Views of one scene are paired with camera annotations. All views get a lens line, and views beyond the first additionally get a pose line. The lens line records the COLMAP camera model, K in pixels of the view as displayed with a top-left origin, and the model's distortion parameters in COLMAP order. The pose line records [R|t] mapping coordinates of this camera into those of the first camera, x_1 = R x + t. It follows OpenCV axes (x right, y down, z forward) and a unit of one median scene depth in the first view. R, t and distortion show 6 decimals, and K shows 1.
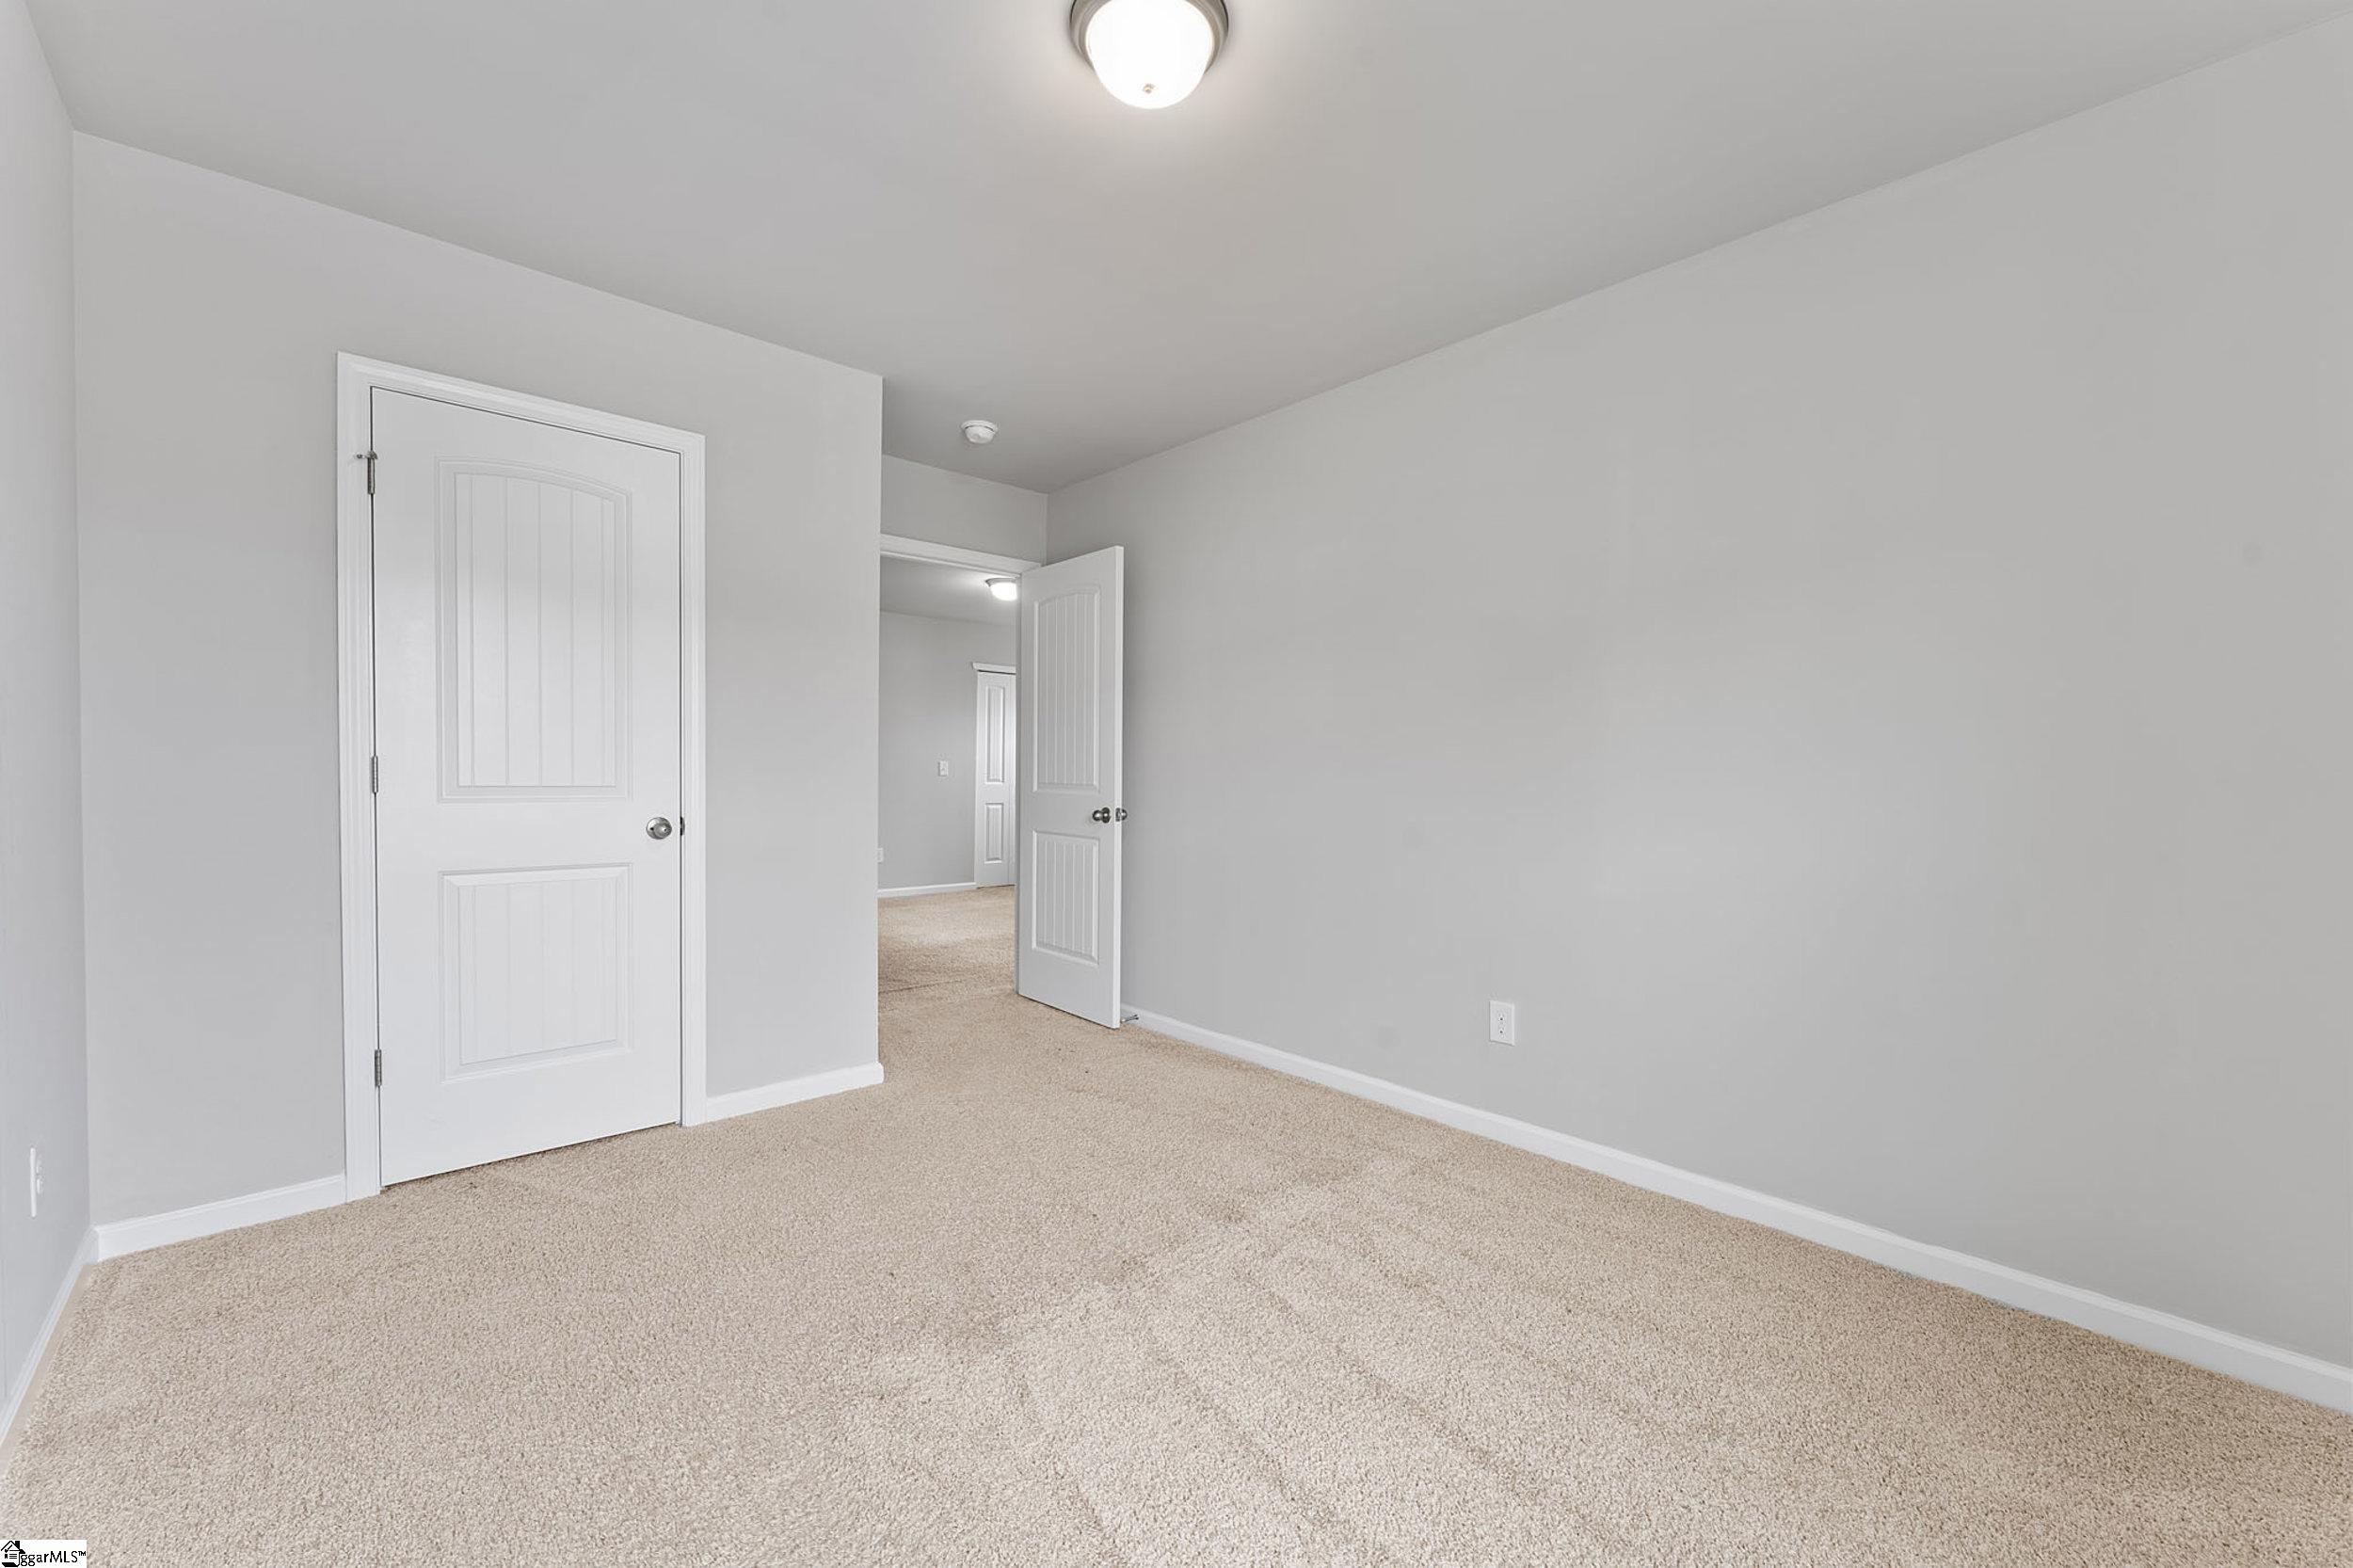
lens RADIAL K [[949.3, 0, 1178.9], [0, 949.3, 791.0], [0, 0, 1]] dist [0.002260, -0.000054]
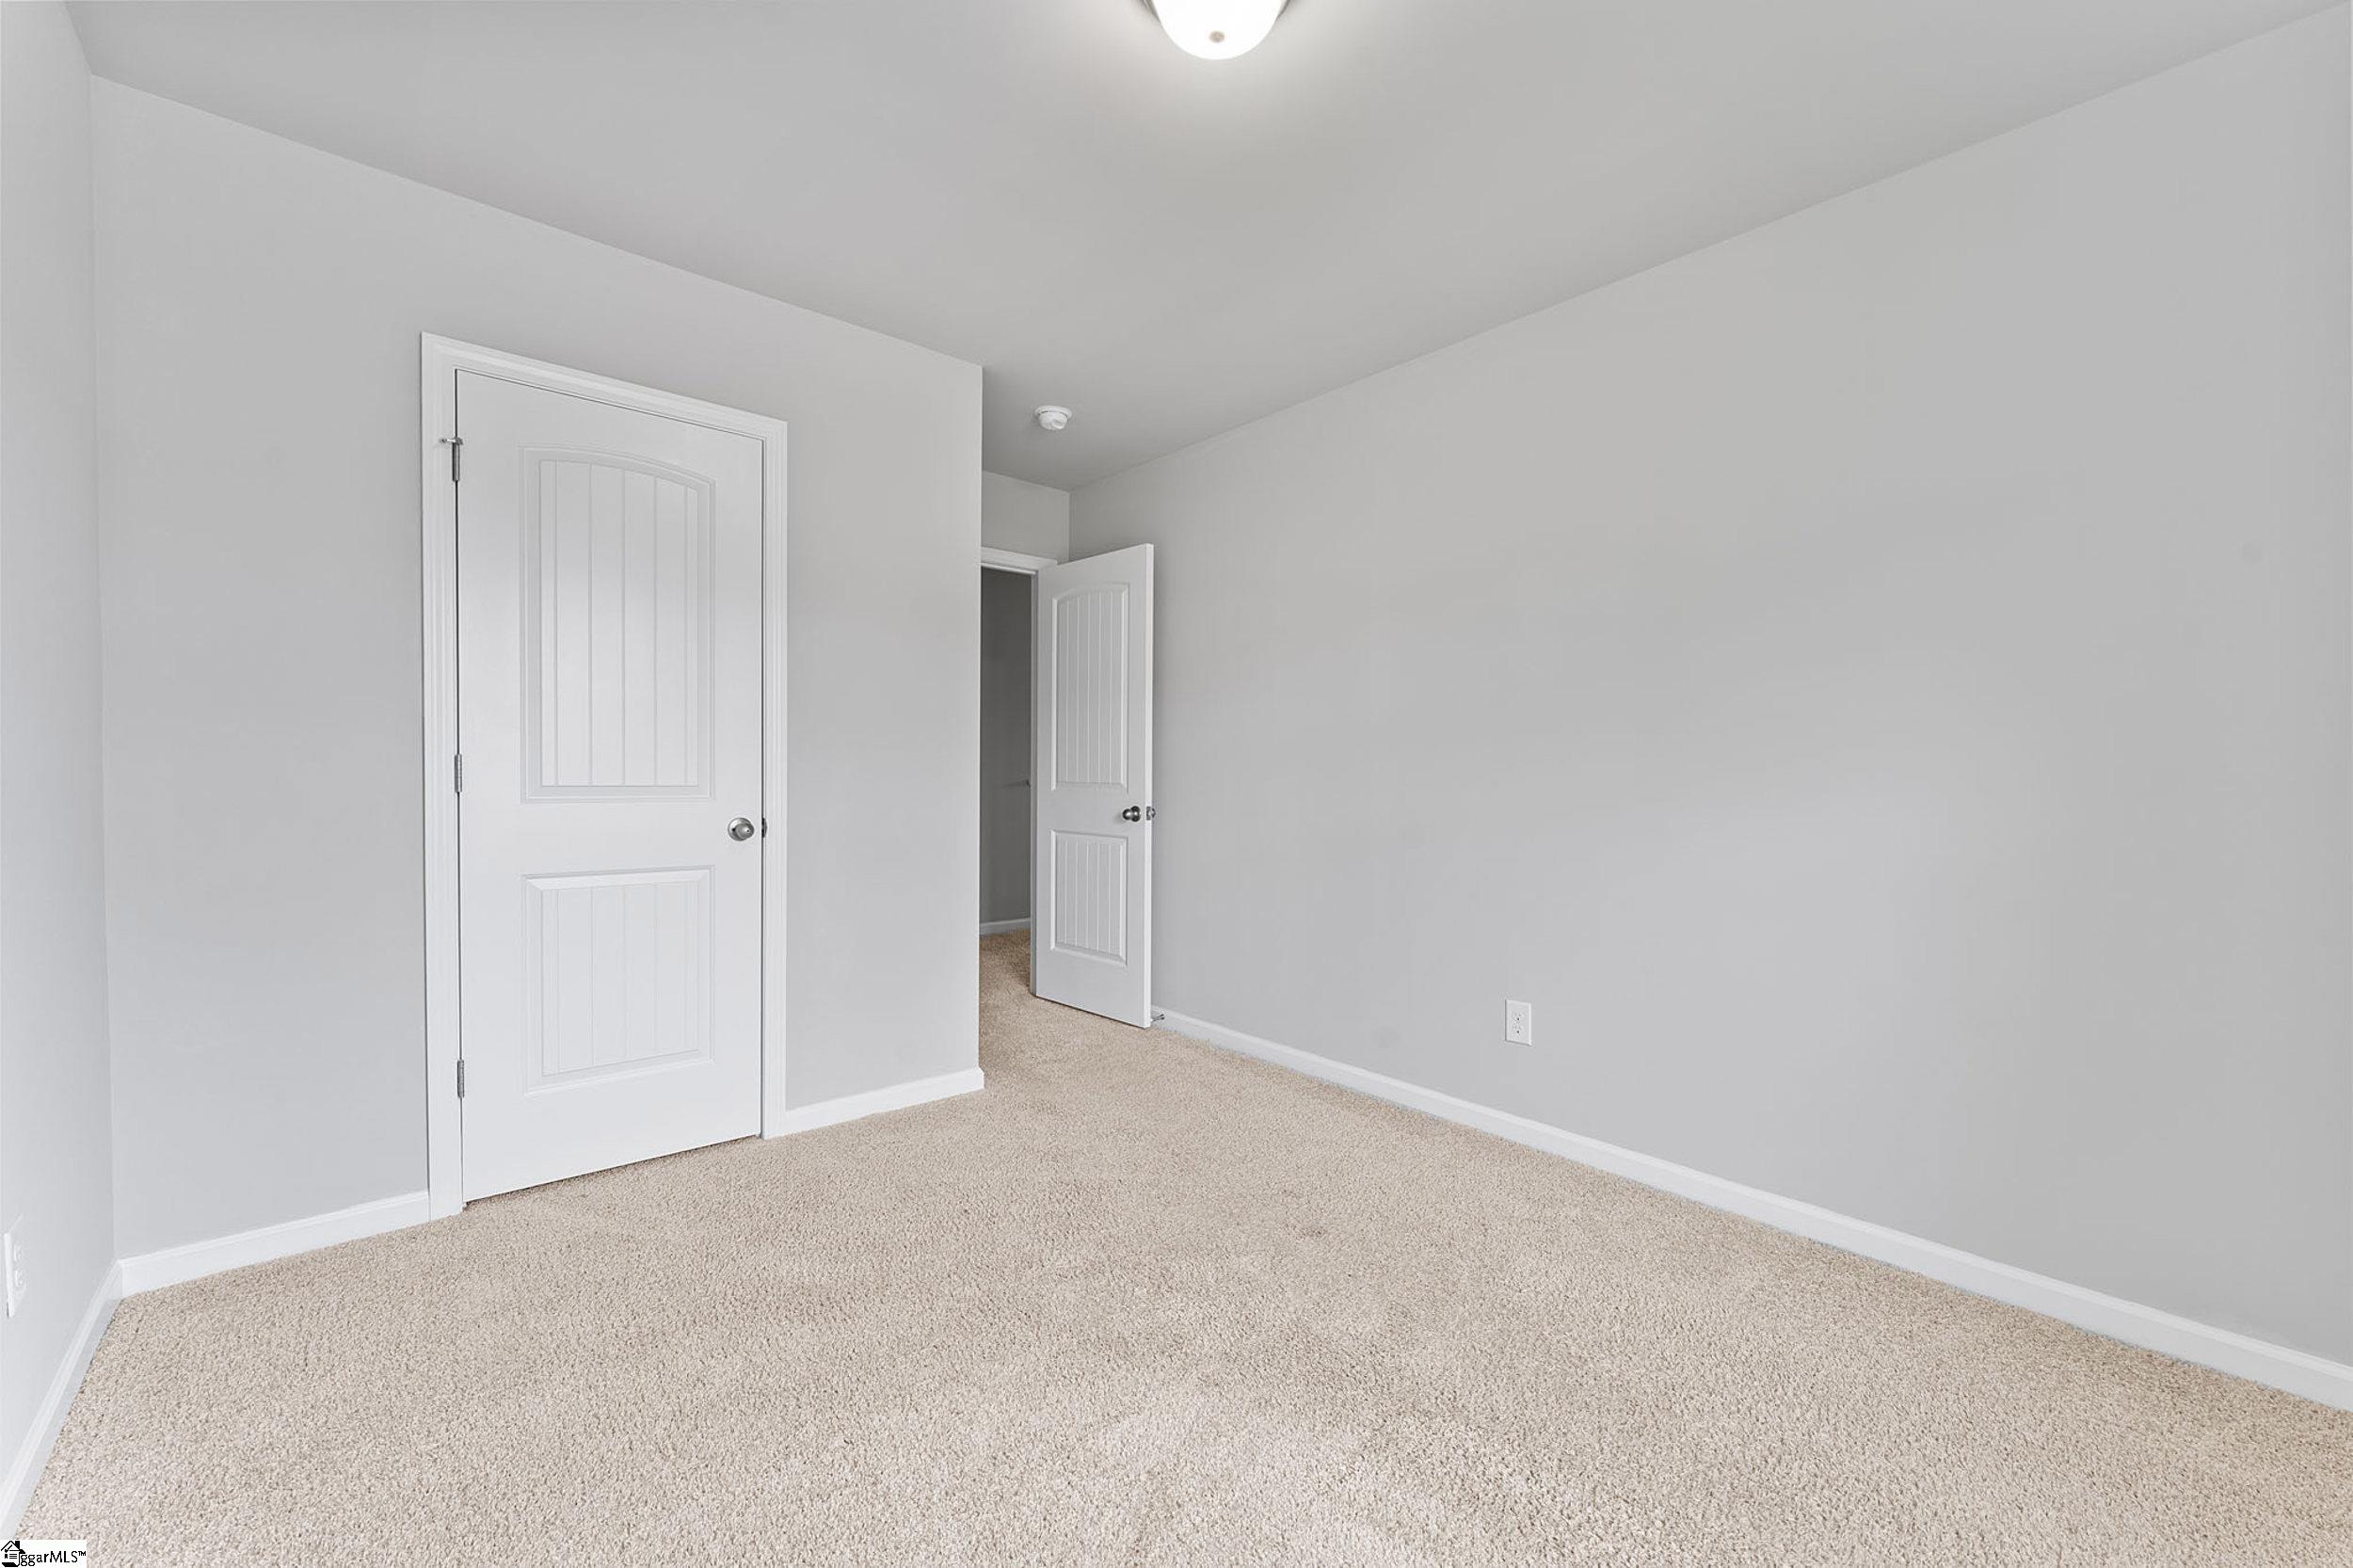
lens RADIAL K [[949.3, 0, 1174.7], [0, 949.3, 787.3], [0, 0, 1]] dist [0.002260, -0.000054]
pose [[0.999913, -0.001112, -0.013169, -0.092068], [0.001083, 0.999997, -0.002210, -0.000718], [0.013171, 0.002195, 0.999911, 0.042586]]
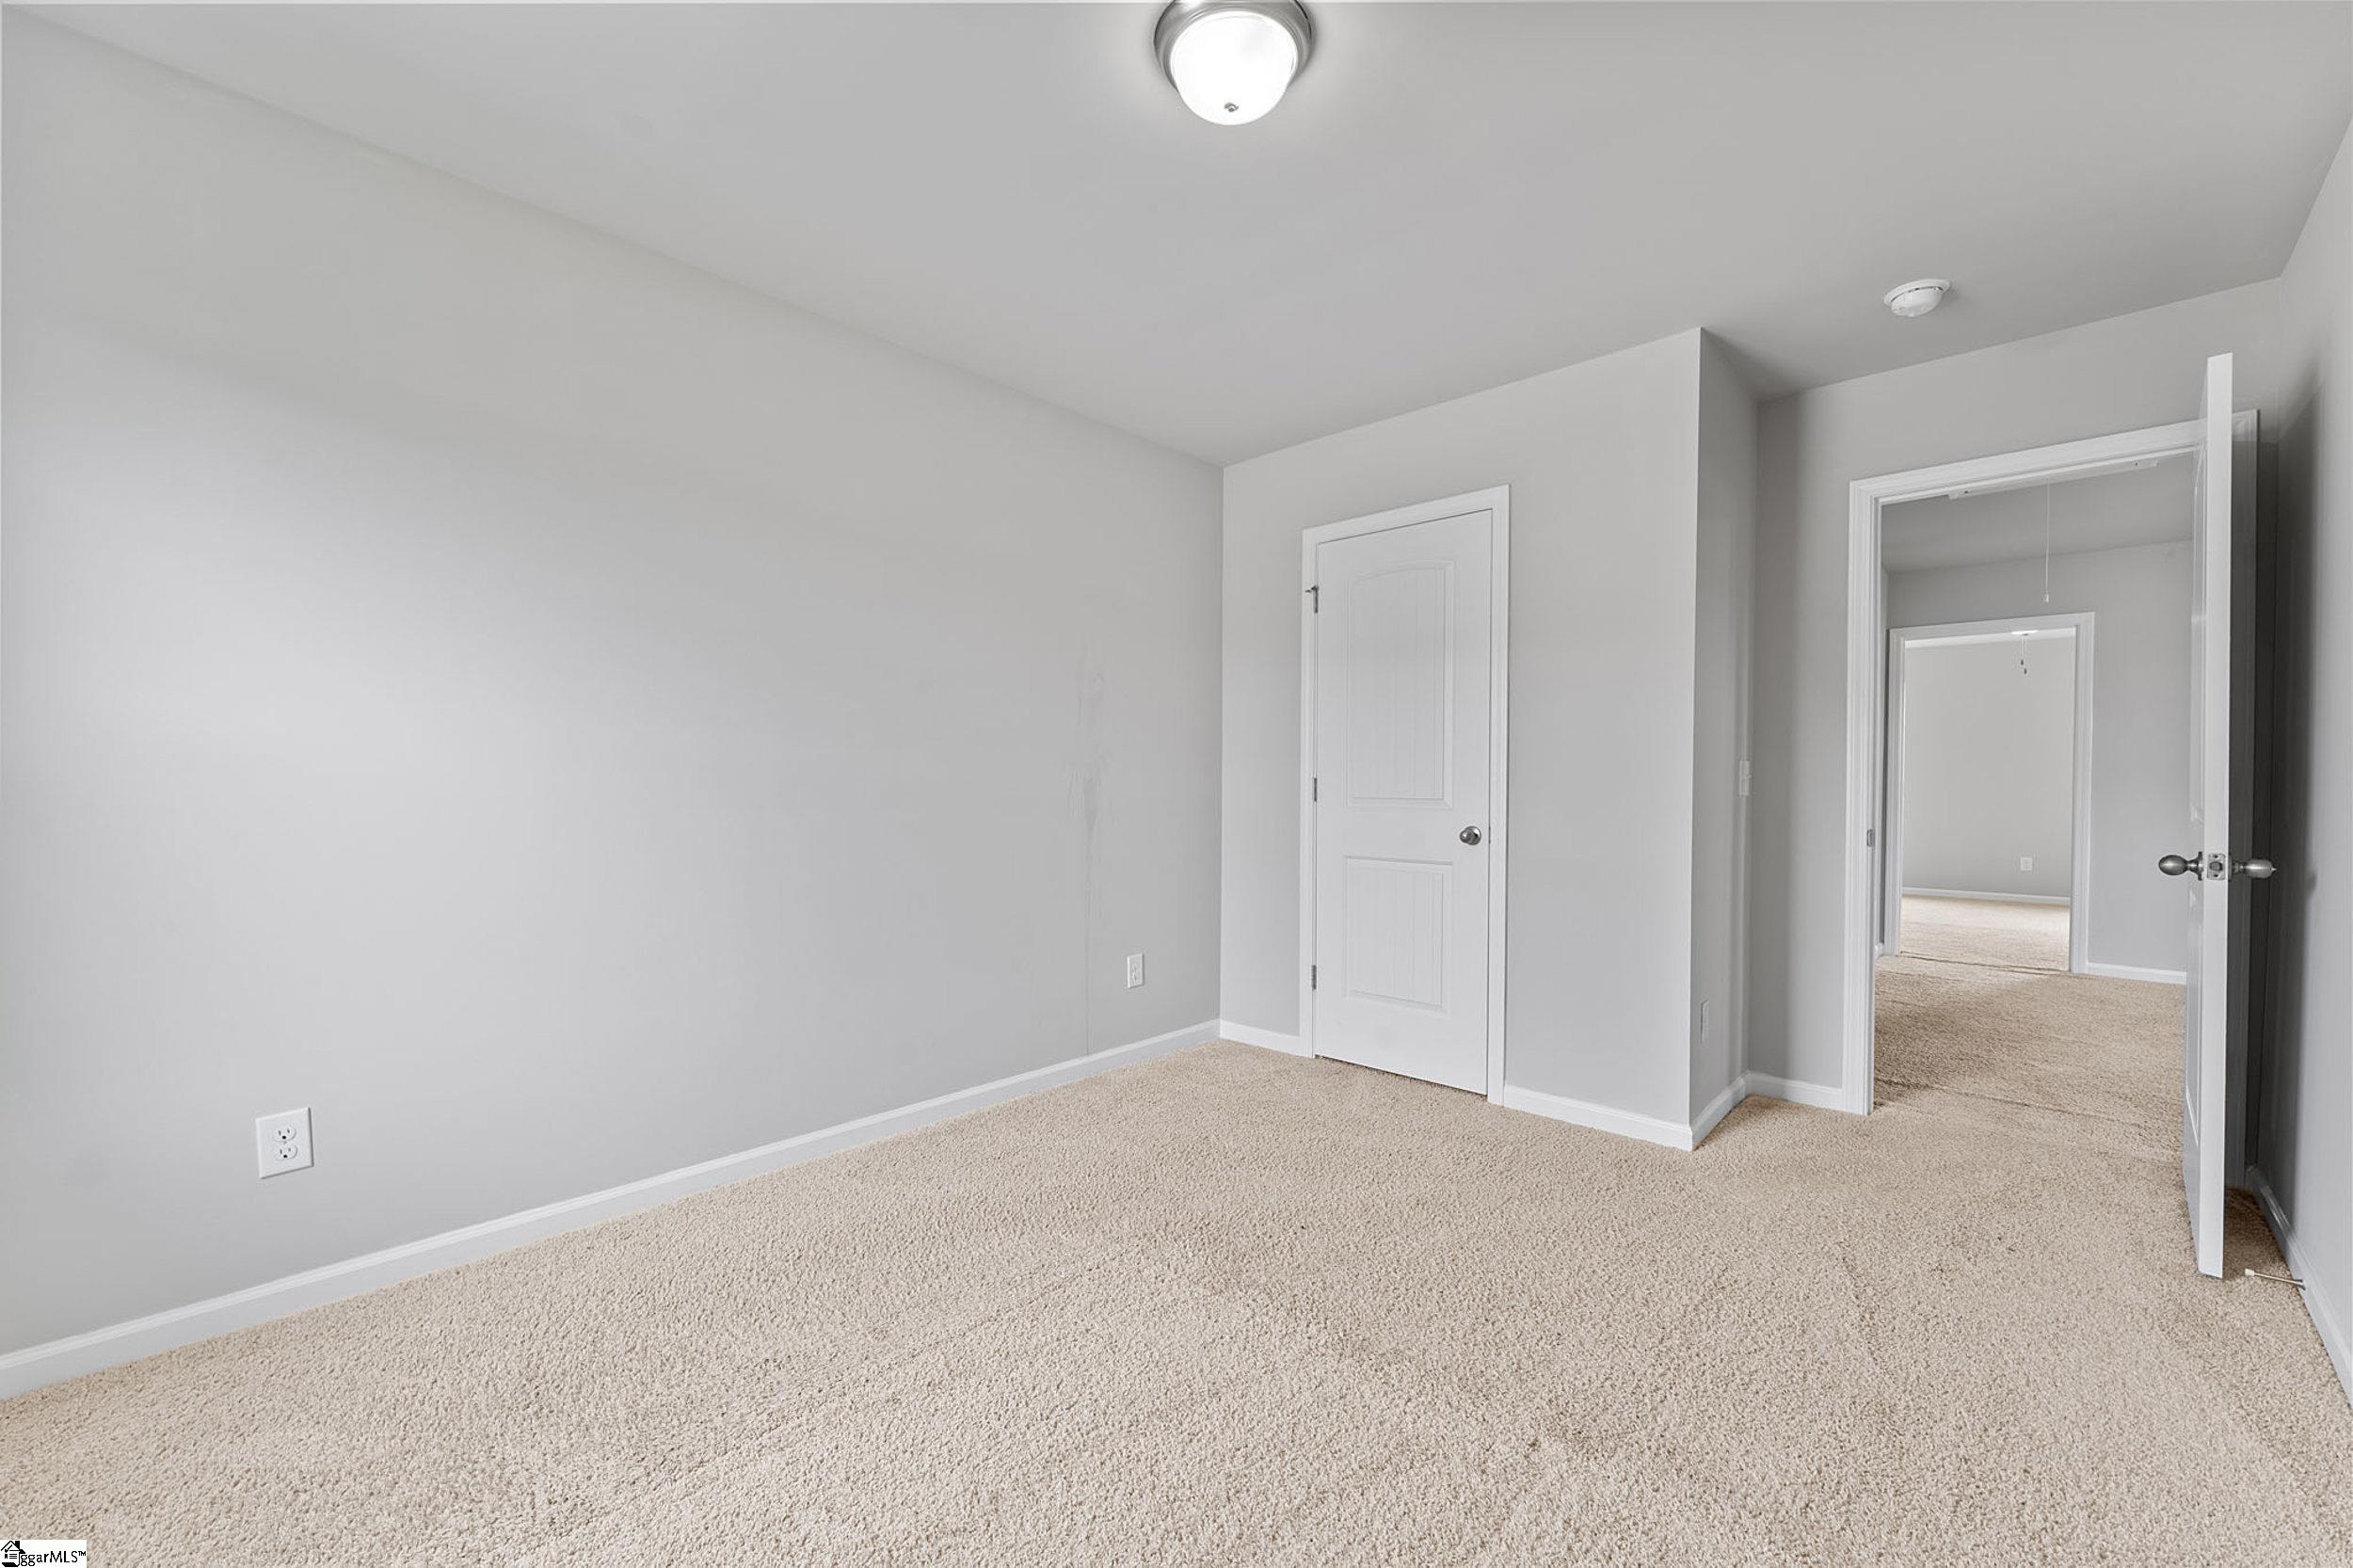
lens RADIAL K [[949.3, 0, 1173.1], [0, 949.3, 786.1], [0, 0, 1]] dist [0.002260, -0.000054]
pose [[0.072440, -0.006071, -0.997354, 0.580114], [-0.020017, 0.999771, -0.007540, -0.005382], [0.997172, 0.020511, 0.072302, 0.537673]]
